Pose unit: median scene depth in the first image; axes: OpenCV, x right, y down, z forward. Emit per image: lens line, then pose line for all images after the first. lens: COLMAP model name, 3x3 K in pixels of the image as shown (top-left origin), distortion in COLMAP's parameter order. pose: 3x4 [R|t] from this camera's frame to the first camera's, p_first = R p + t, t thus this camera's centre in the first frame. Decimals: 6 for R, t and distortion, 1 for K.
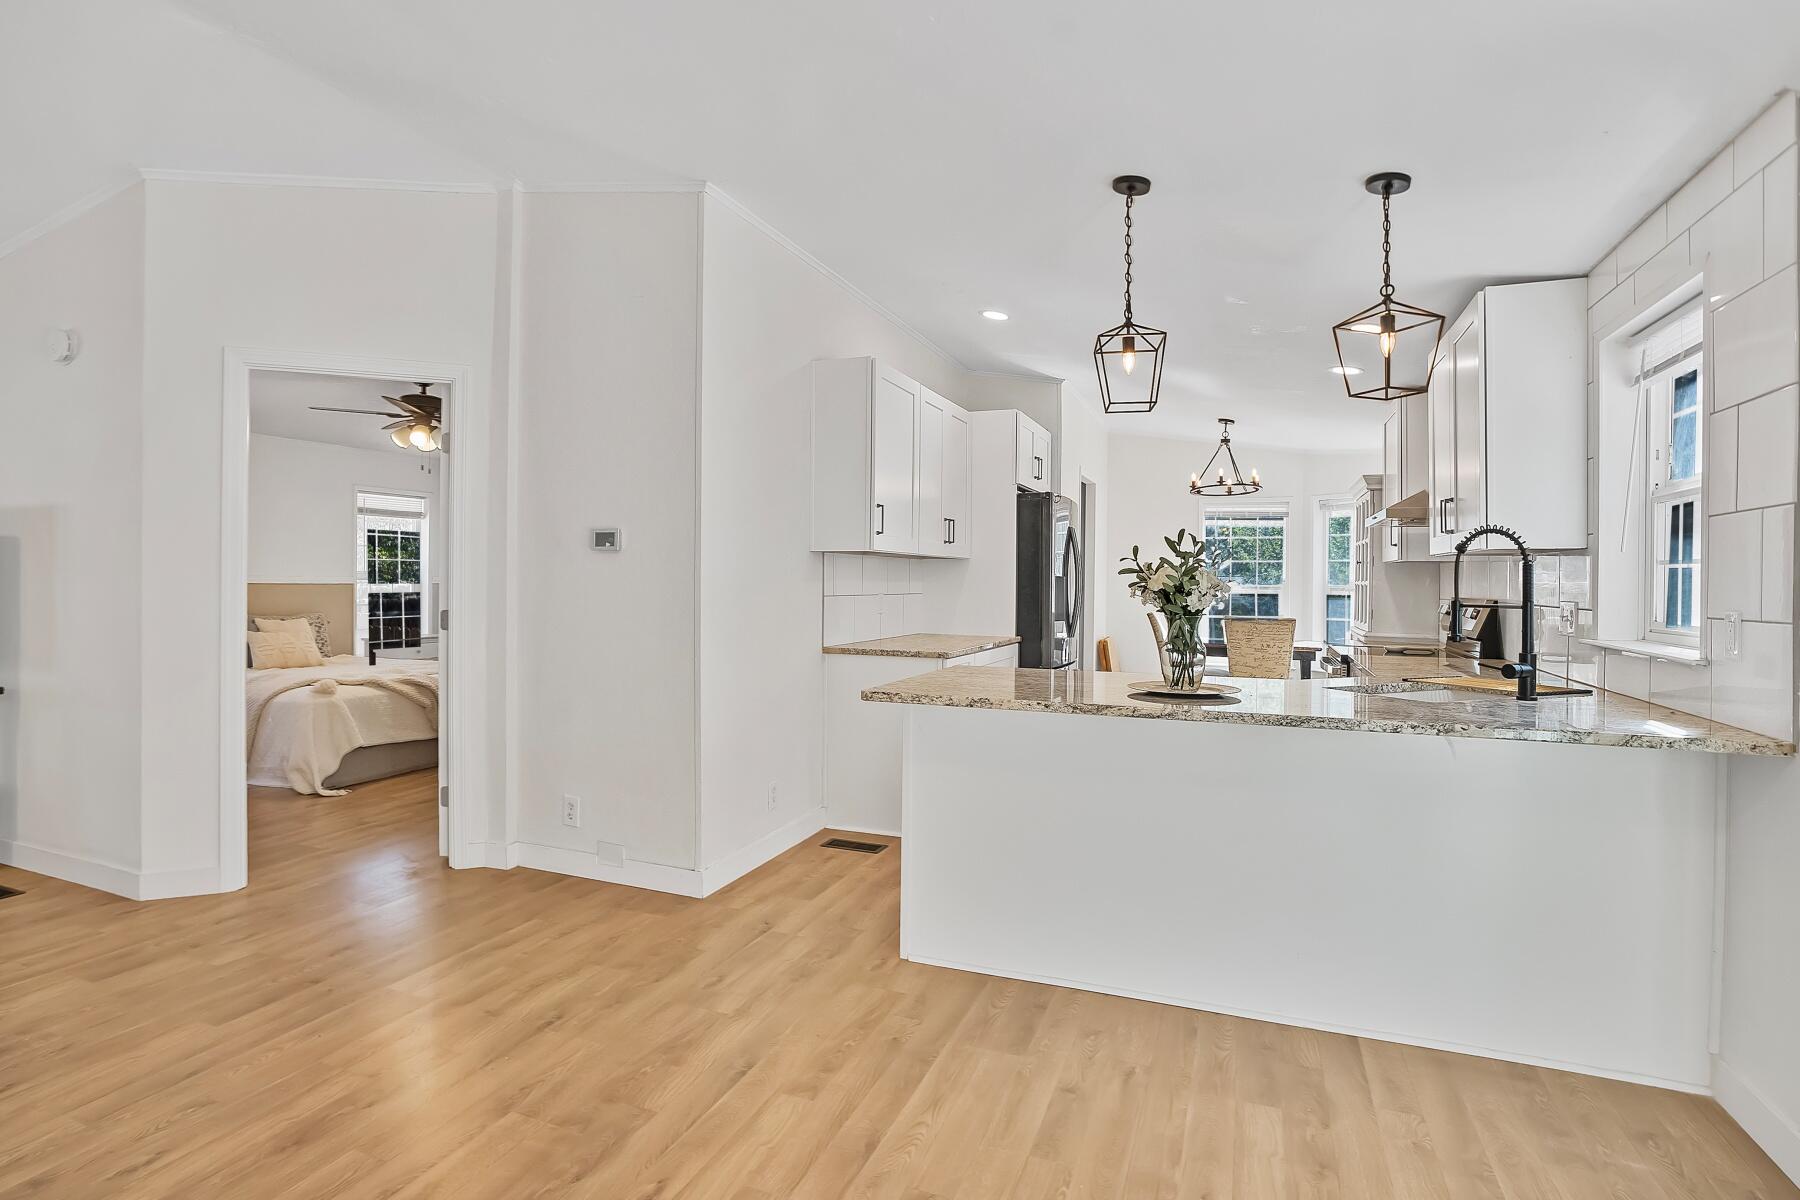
lens RADIAL K [[905.9, 0, 873.8], [0, 905.9, 577.6], [0, 0, 1]] dist [-0.065813, 0.025921]
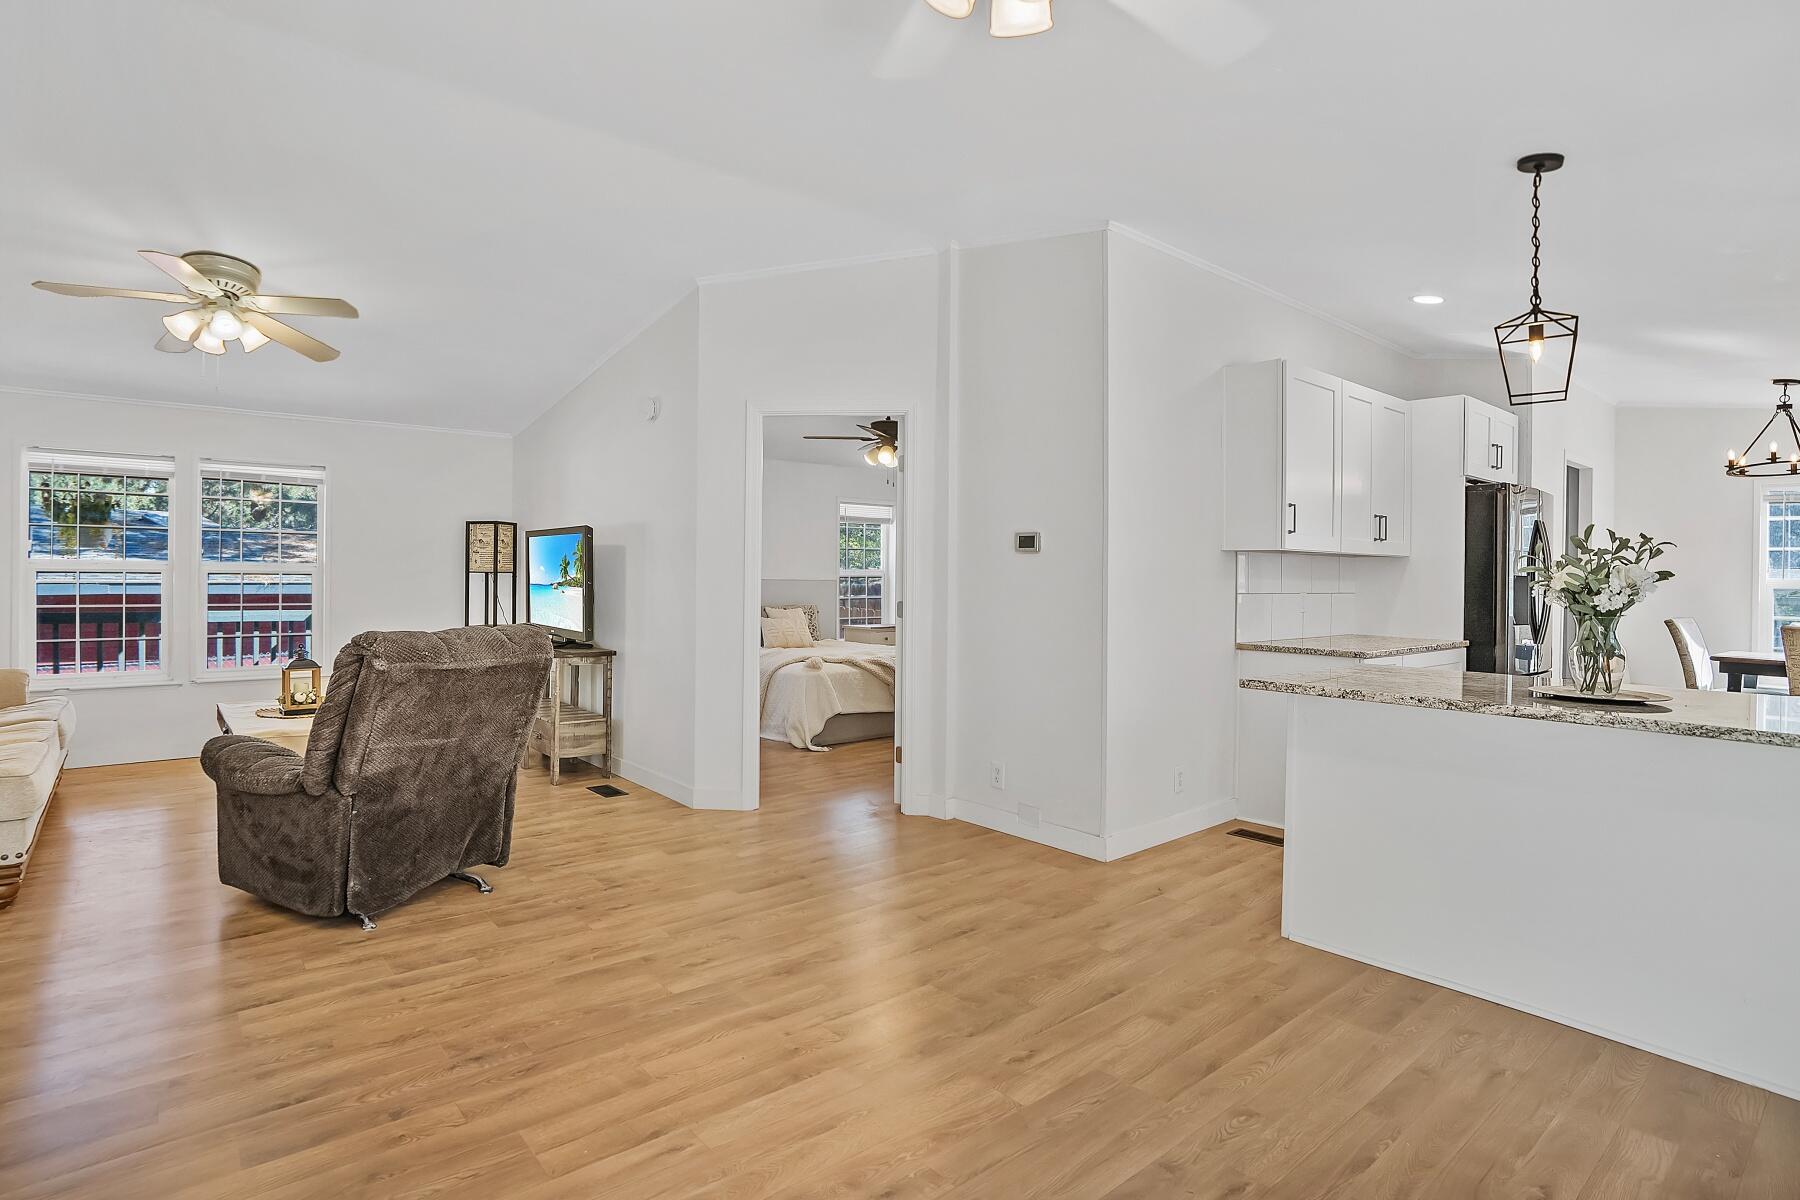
lens RADIAL K [[915.9, 0, 898.1], [0, 915.9, 577.2], [0, 0, 1]] dist [-0.050404, 0.025244]
pose [[0.892782, 0.003860, -0.450472, 0.089368], [-0.003625, 0.999992, 0.001385, 0.001912], [0.450474, 0.000396, 0.892789, -0.131080]]
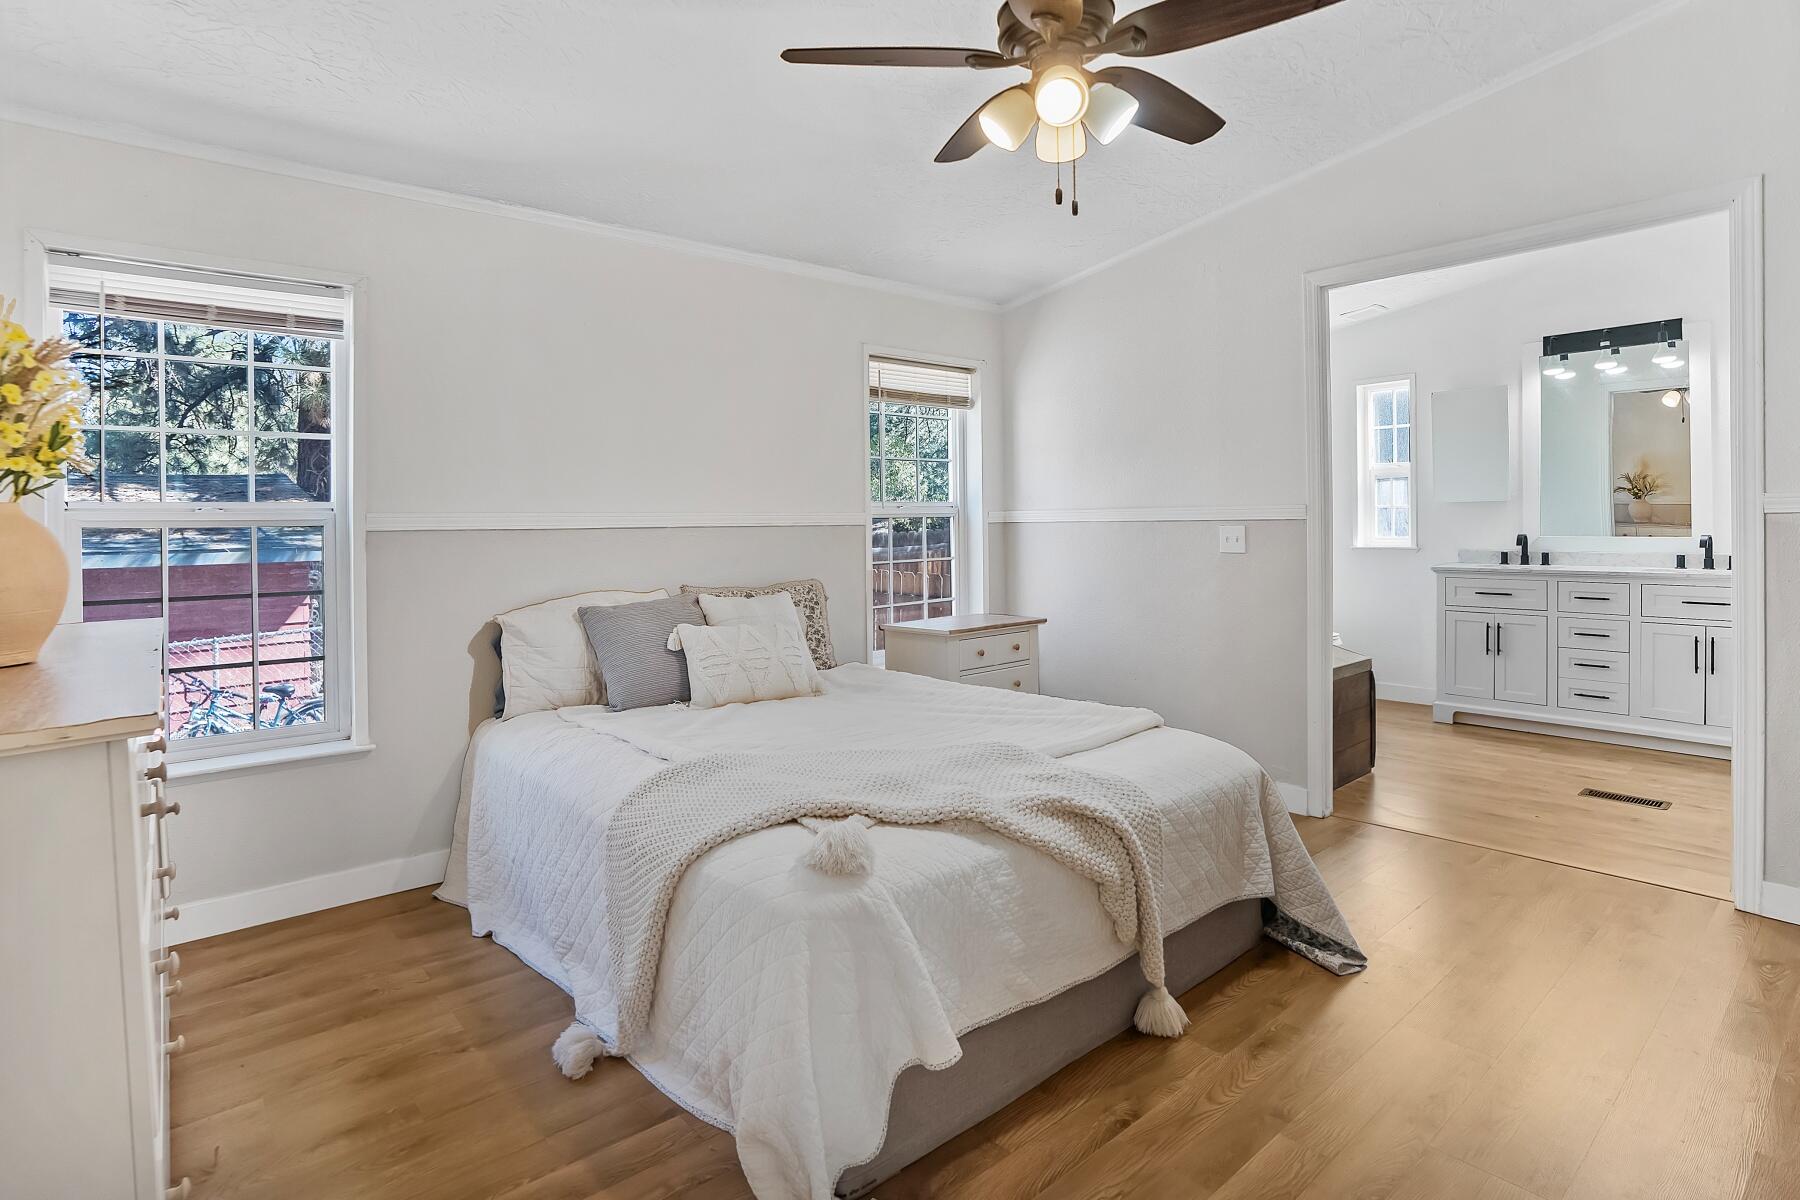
lens RADIAL K [[915.9, 0, 898.1], [0, 915.9, 577.2], [0, 0, 1]] dist [-0.050404, 0.025244]
pose [[0.897318, 0.009445, -0.441283, -0.686142], [0.014587, 0.998590, 0.051035, 0.019282], [0.441143, -0.052232, 0.895916, 1.082732]]
